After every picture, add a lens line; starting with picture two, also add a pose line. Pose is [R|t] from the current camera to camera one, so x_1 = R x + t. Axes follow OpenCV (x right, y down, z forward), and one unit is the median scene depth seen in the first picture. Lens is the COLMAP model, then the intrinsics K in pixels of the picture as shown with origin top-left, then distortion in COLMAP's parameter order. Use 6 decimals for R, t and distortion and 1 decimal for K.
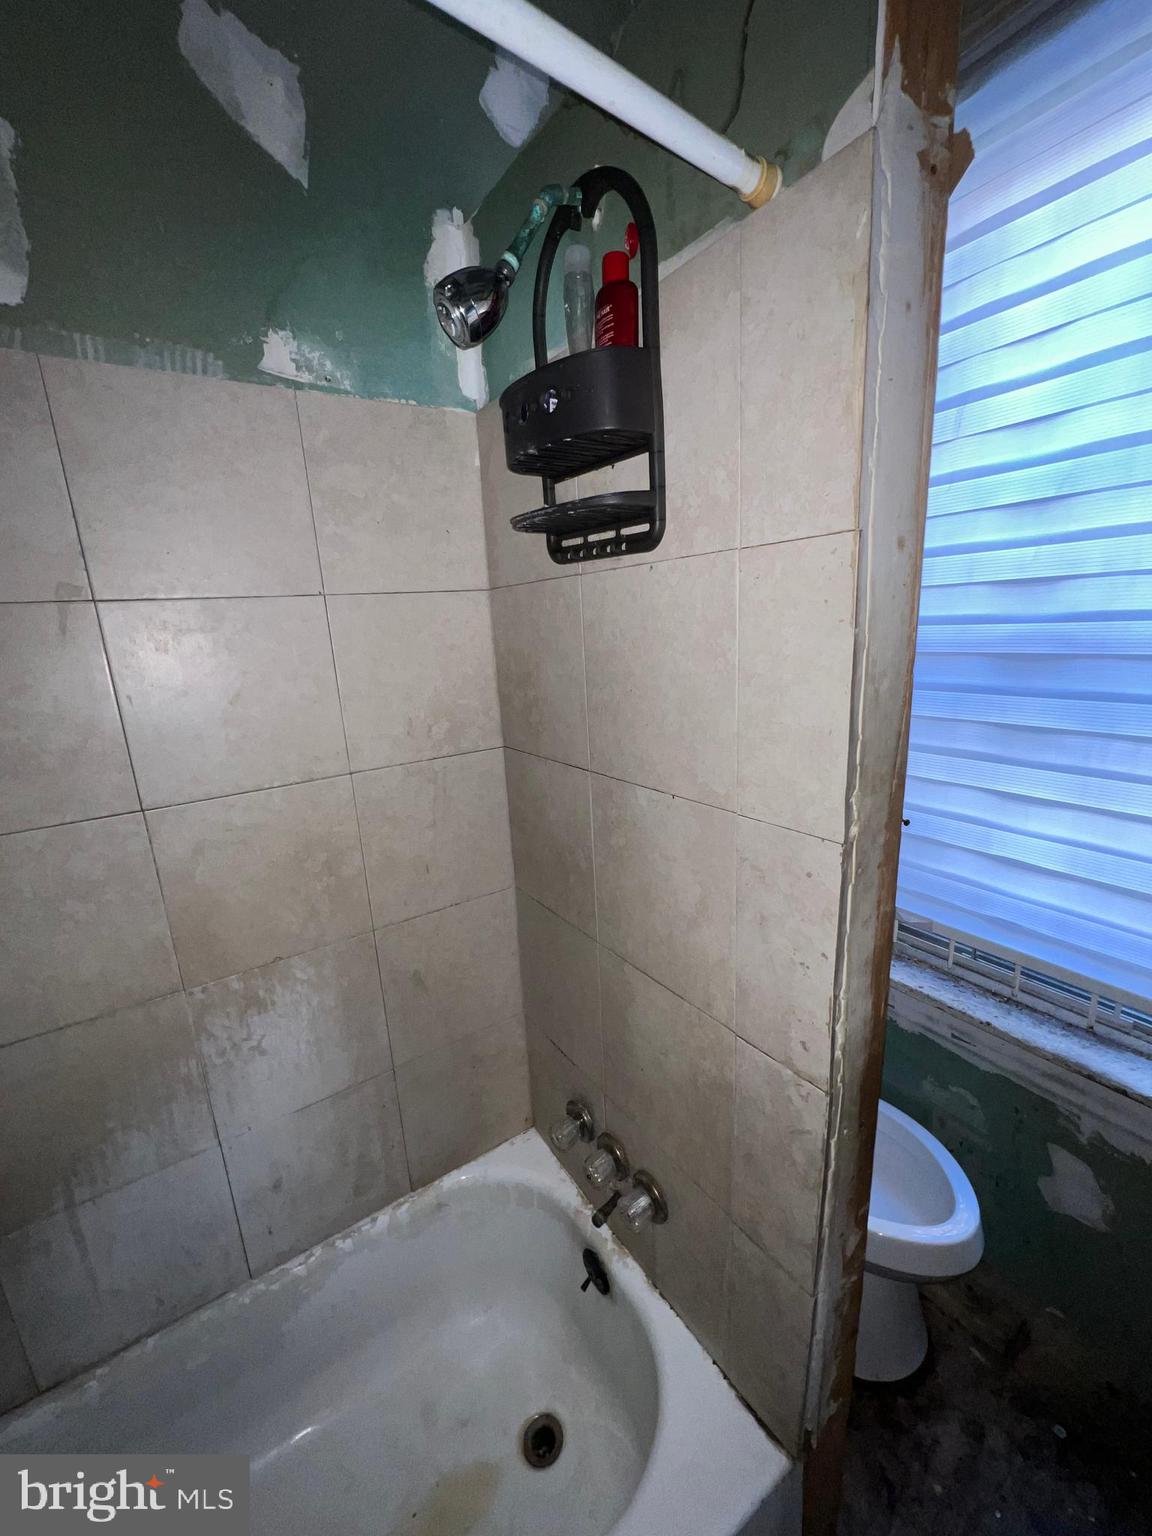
lens RADIAL K [[613.6, 0, 580.0], [0, 613.6, 767.4], [0, 0, 1]] dist [0.000441, -0.000131]
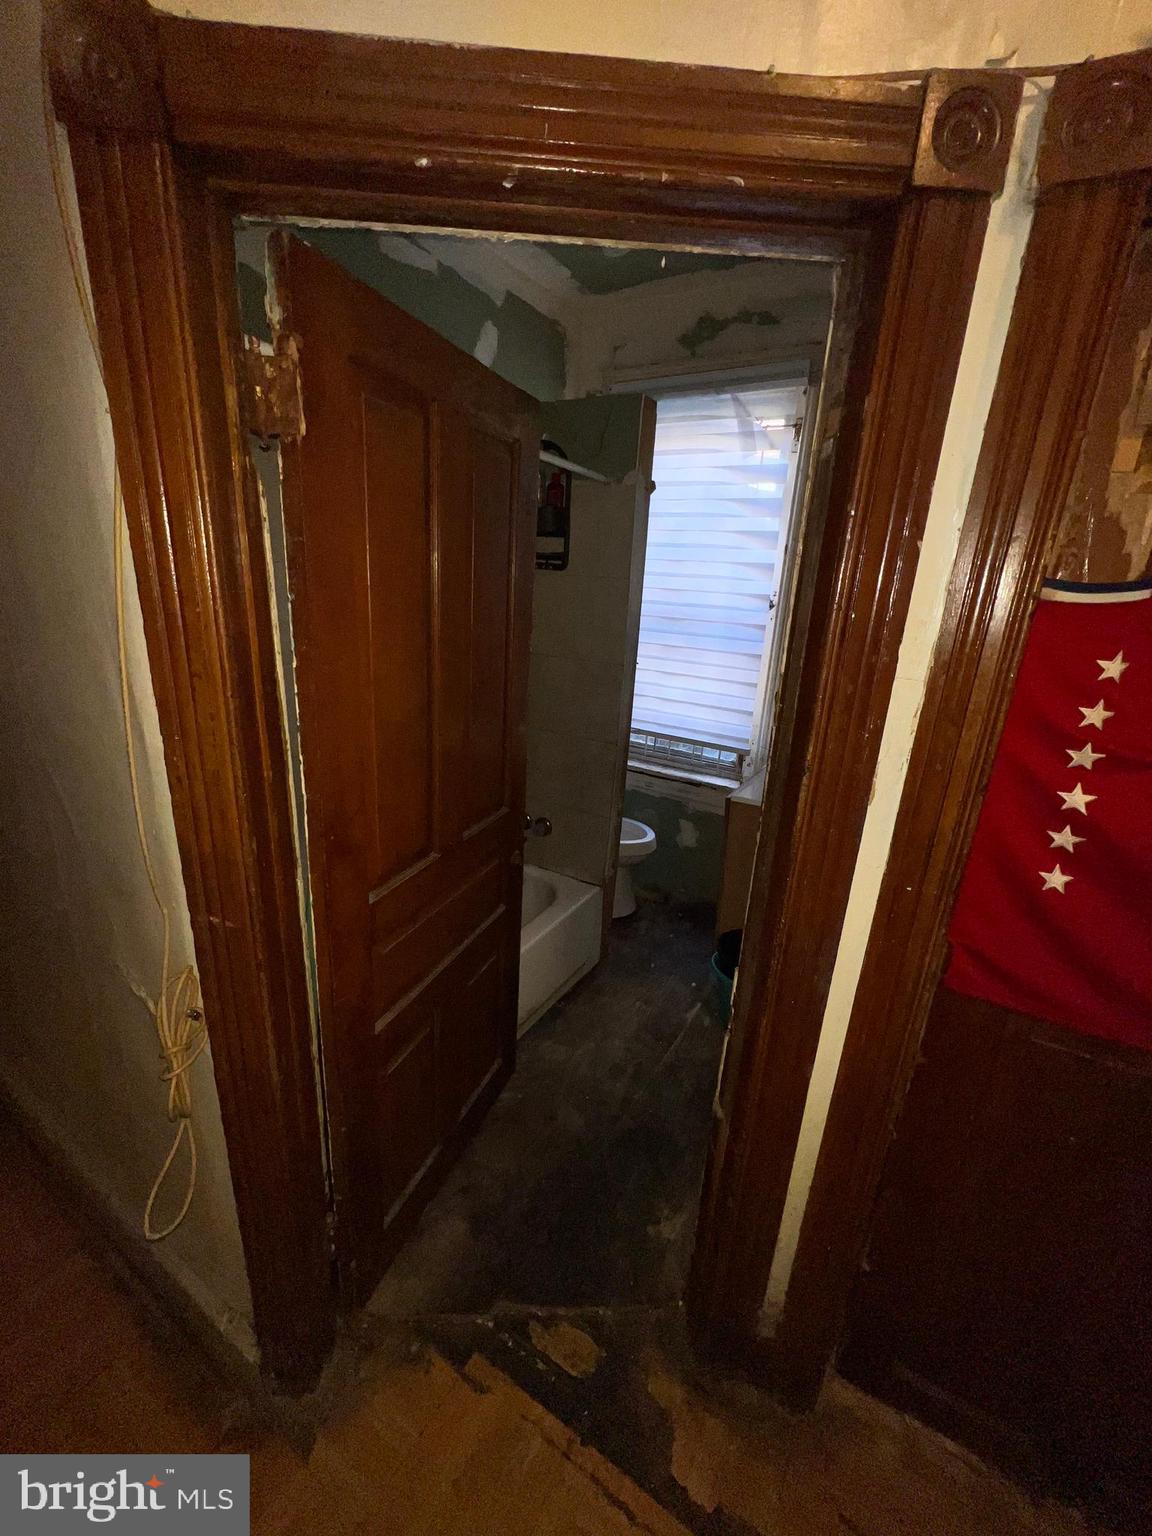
lens RADIAL K [[613.6, 0, 573.7], [0, 613.6, 767.2], [0, 0, 1]] dist [0.000441, -0.000131]
pose [[0.905182, -0.027500, 0.424133, -0.782719], [0.000267, 0.997941, 0.064135, 0.281724], [-0.425023, -0.057940, 0.903326, -1.226917]]
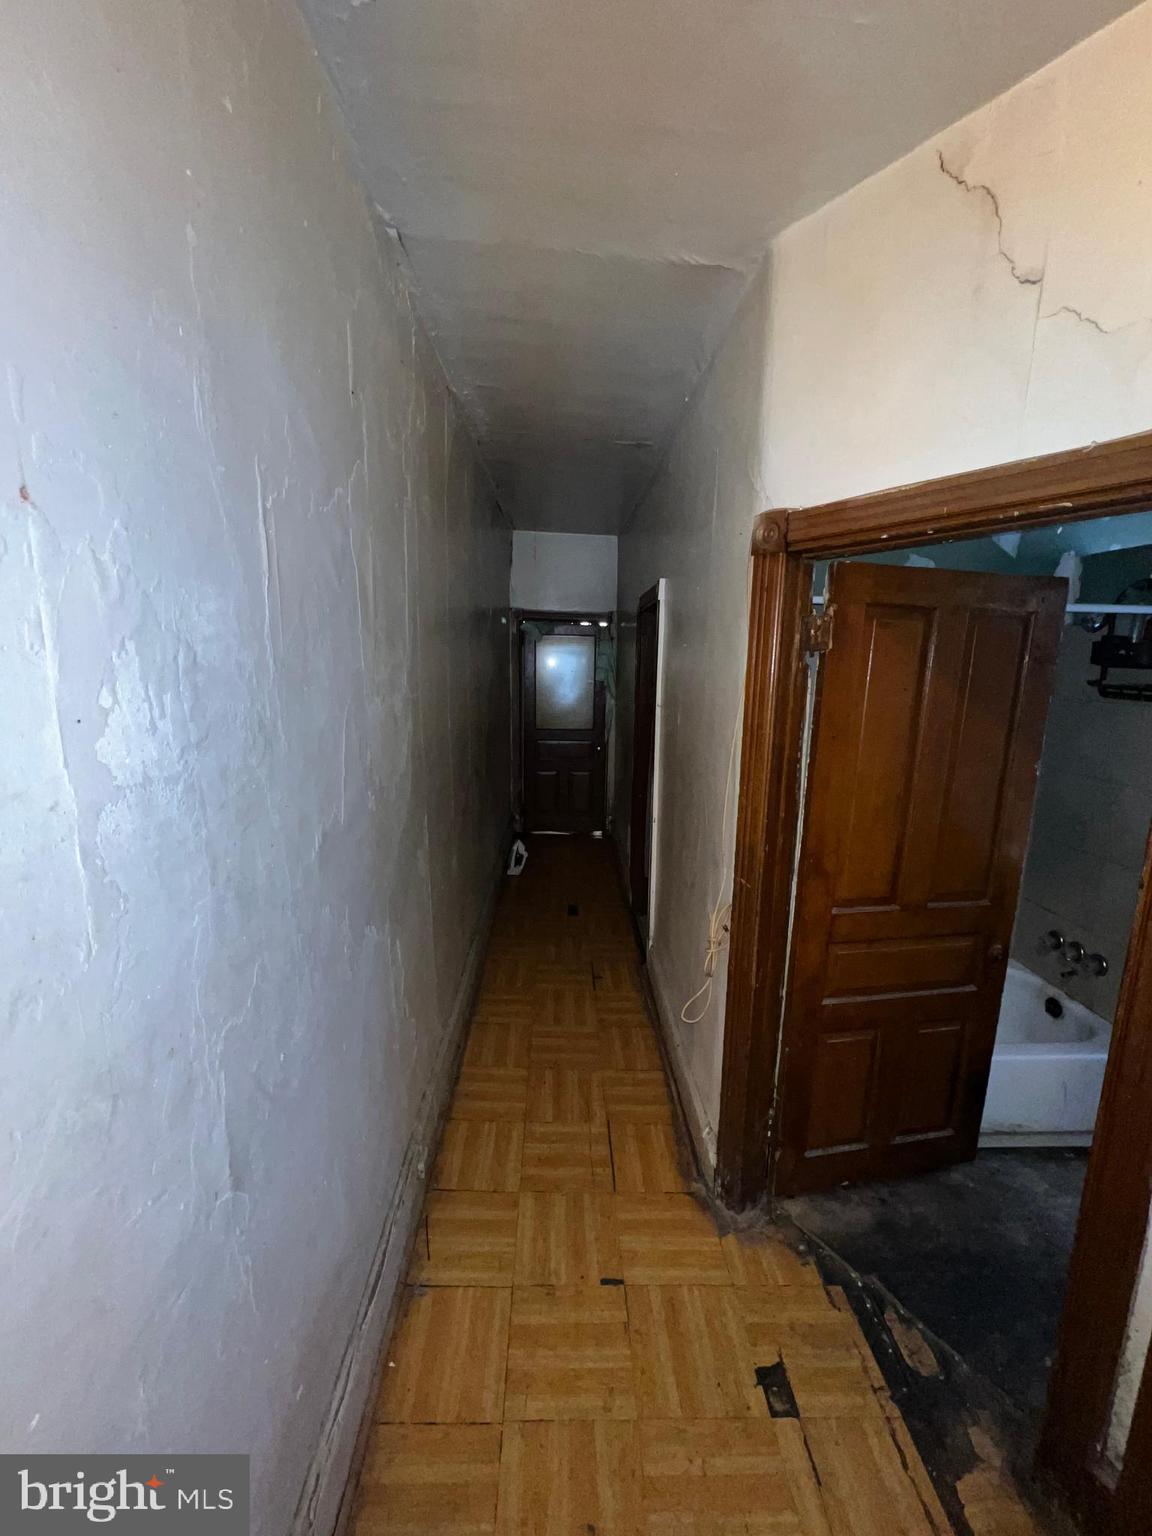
lens RADIAL K [[613.3, 0, 583.6], [0, 613.3, 771.5], [0, 0, 1]] dist [-0.000643, 0.000020]
pose [[0.846764, 0.164590, -0.505866, -0.454289], [-0.190369, 0.981712, 0.000755, 0.330567], [0.496739, 0.095662, 0.862612, -1.946594]]
